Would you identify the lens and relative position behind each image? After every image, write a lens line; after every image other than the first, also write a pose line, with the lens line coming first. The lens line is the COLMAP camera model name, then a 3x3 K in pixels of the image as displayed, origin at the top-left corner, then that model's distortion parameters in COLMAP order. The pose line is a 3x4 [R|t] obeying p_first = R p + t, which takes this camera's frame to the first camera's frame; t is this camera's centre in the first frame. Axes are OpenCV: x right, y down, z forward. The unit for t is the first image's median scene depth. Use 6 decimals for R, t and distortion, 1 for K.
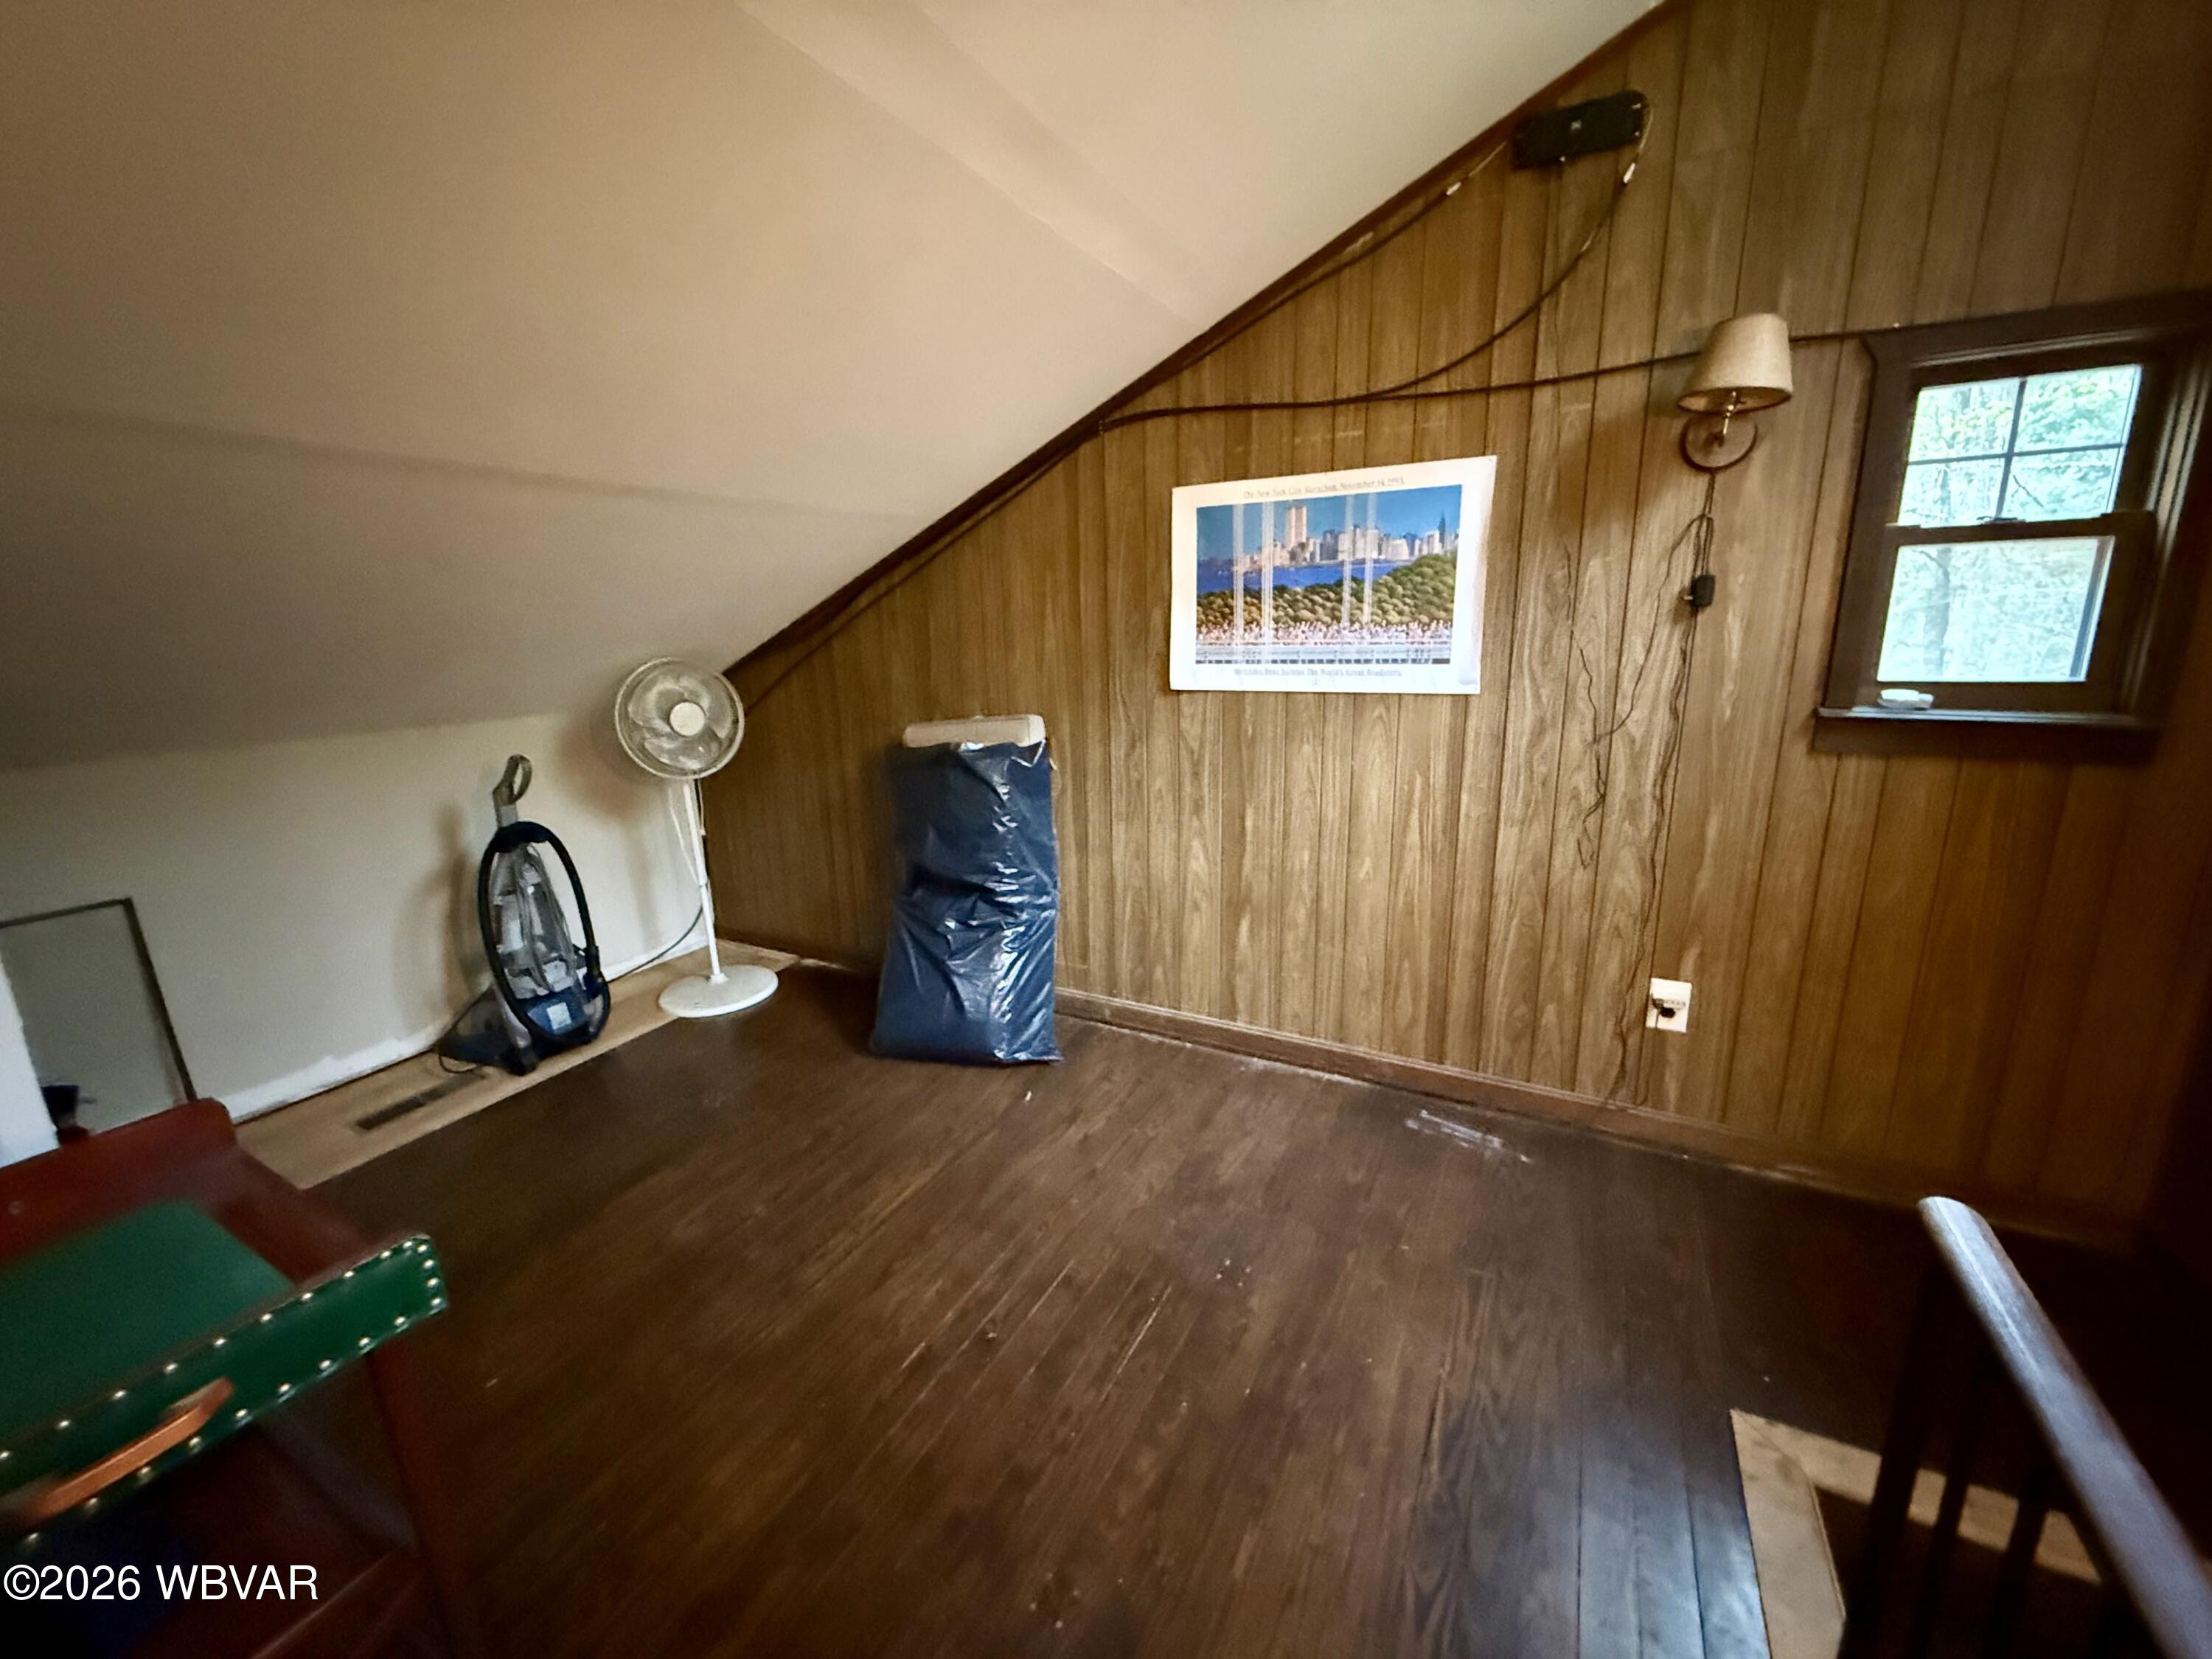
lens RADIAL K [[878.1, 0, 1095.0], [0, 878.1, 819.5], [0, 0, 1]] dist [-0.002980, 0.000701]
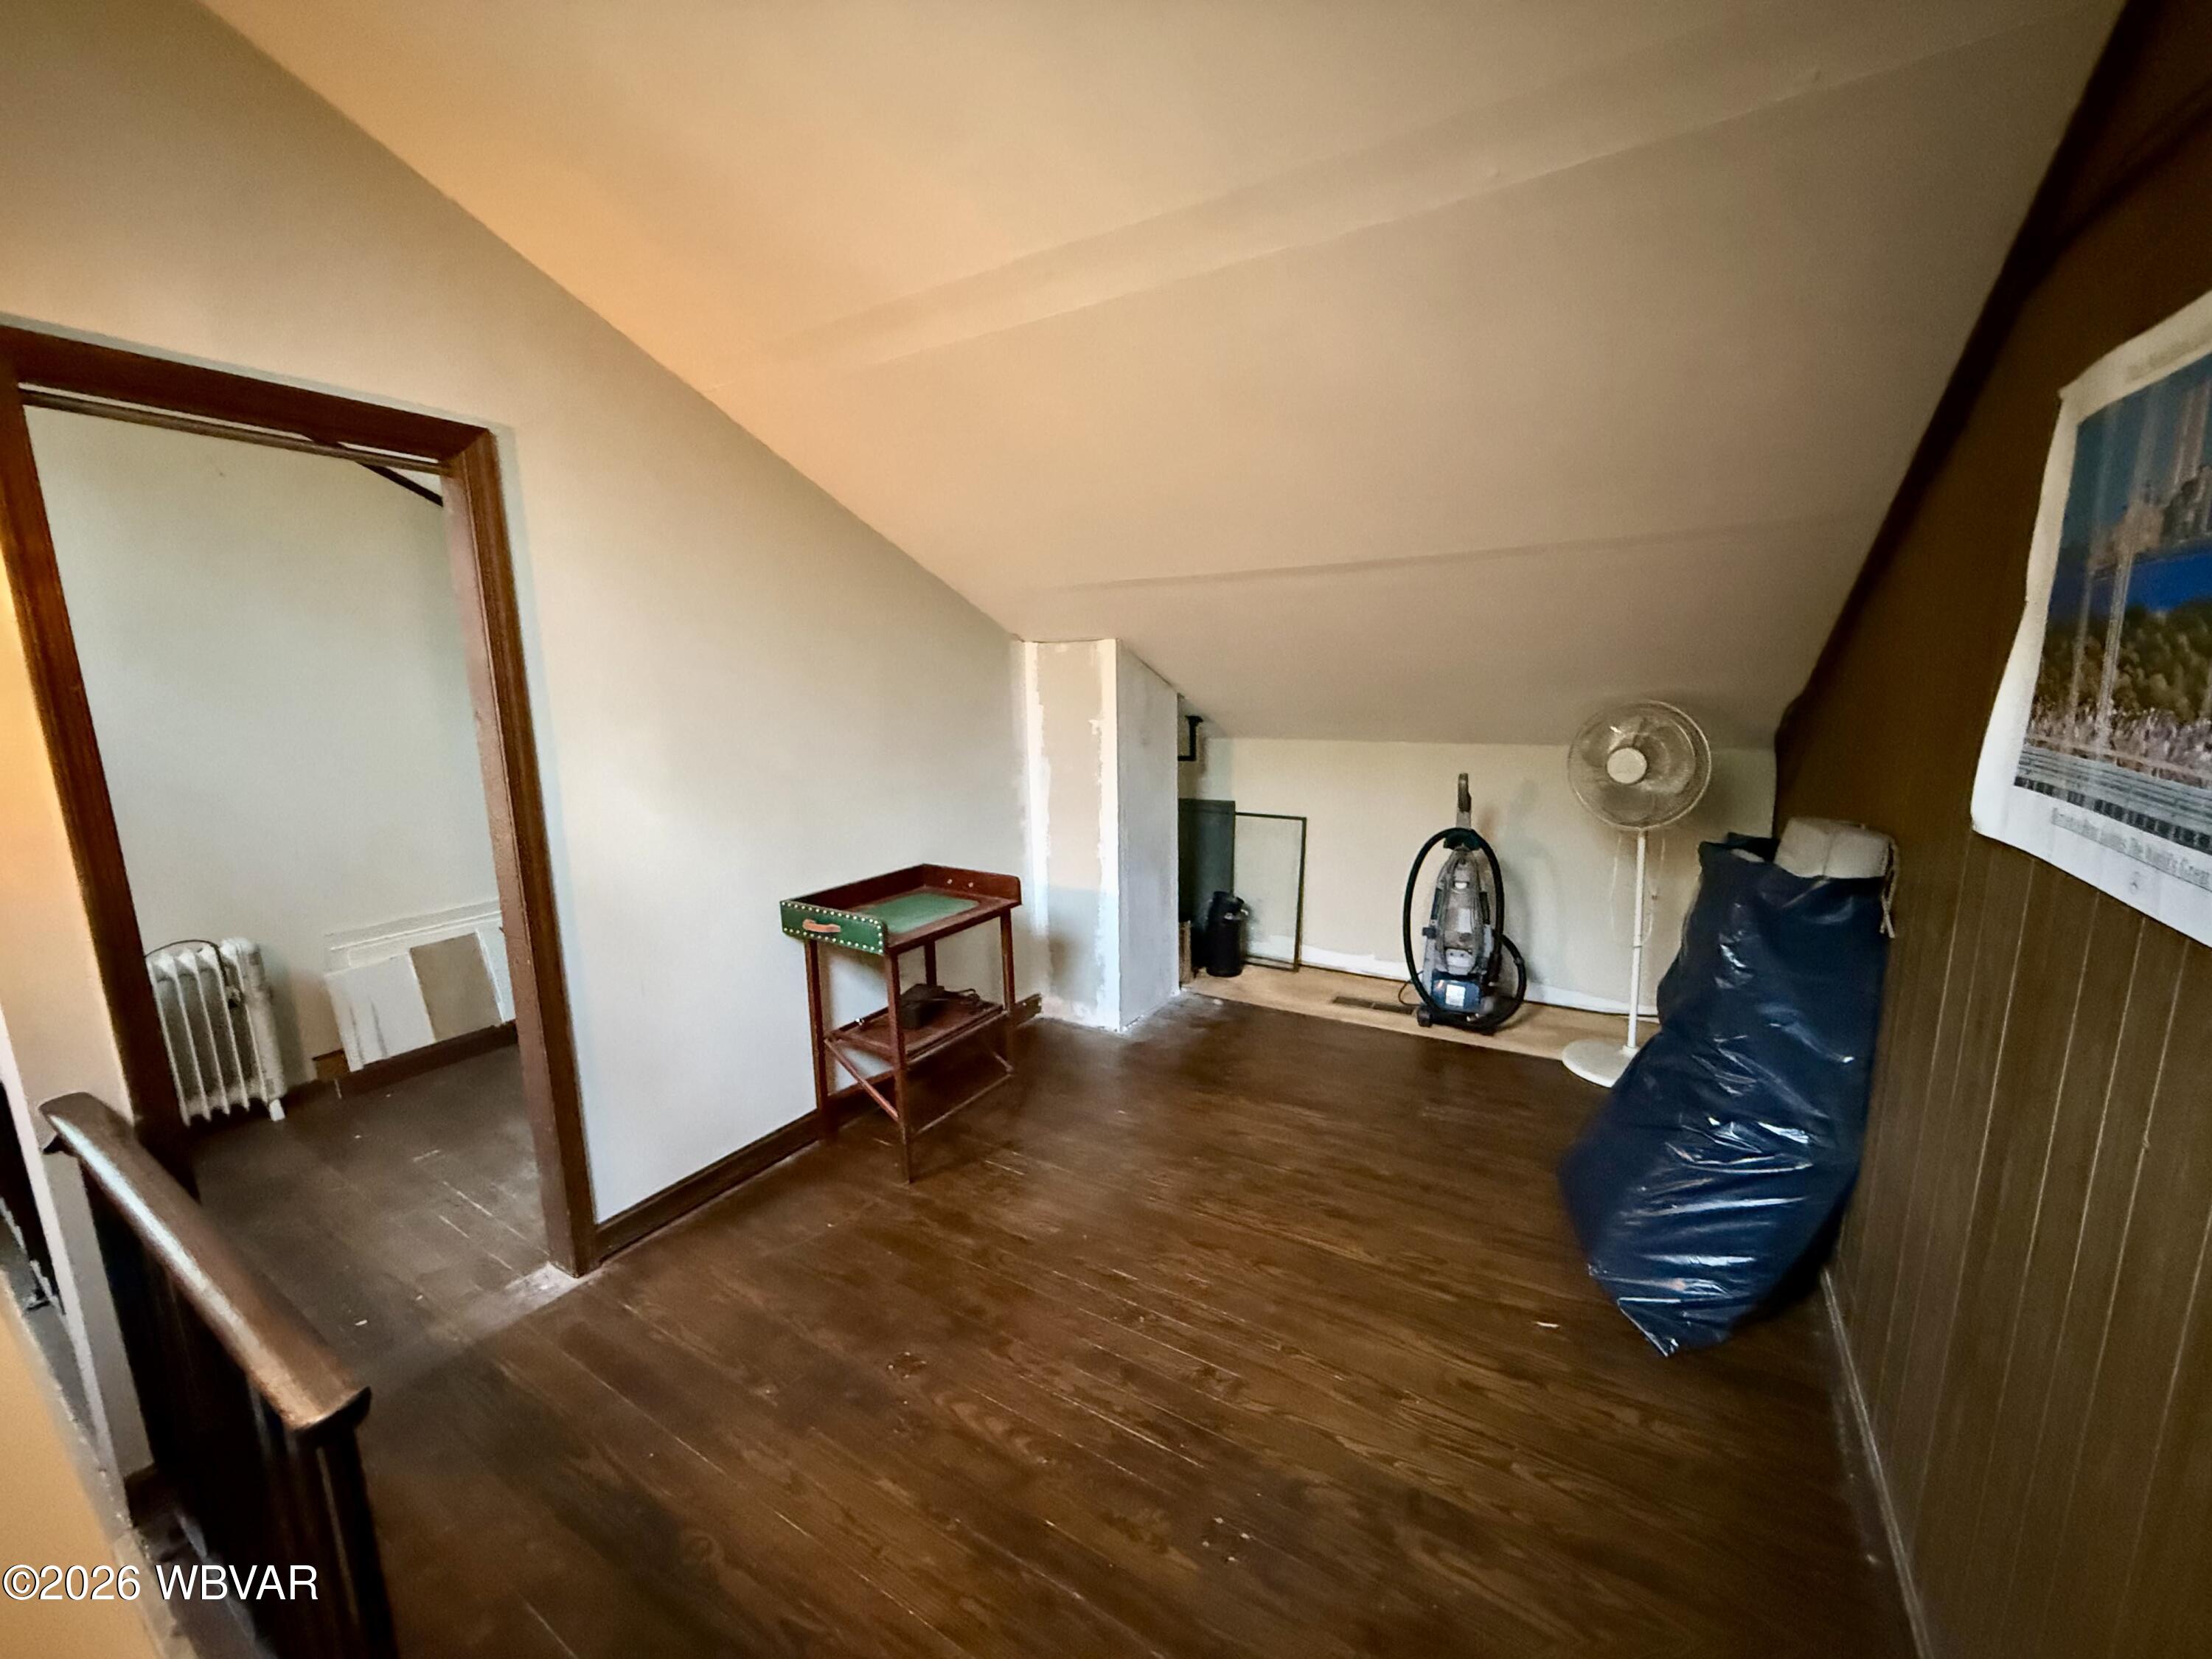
lens RADIAL K [[878.1, 0, 1112.4], [0, 878.1, 829.9], [0, 0, 1]] dist [-0.002980, 0.000701]
pose [[-0.047004, 0.202622, -0.978128, 0.594249], [-0.204519, 0.956514, 0.207972, -0.161294], [0.977733, 0.209821, -0.003520, 0.588013]]
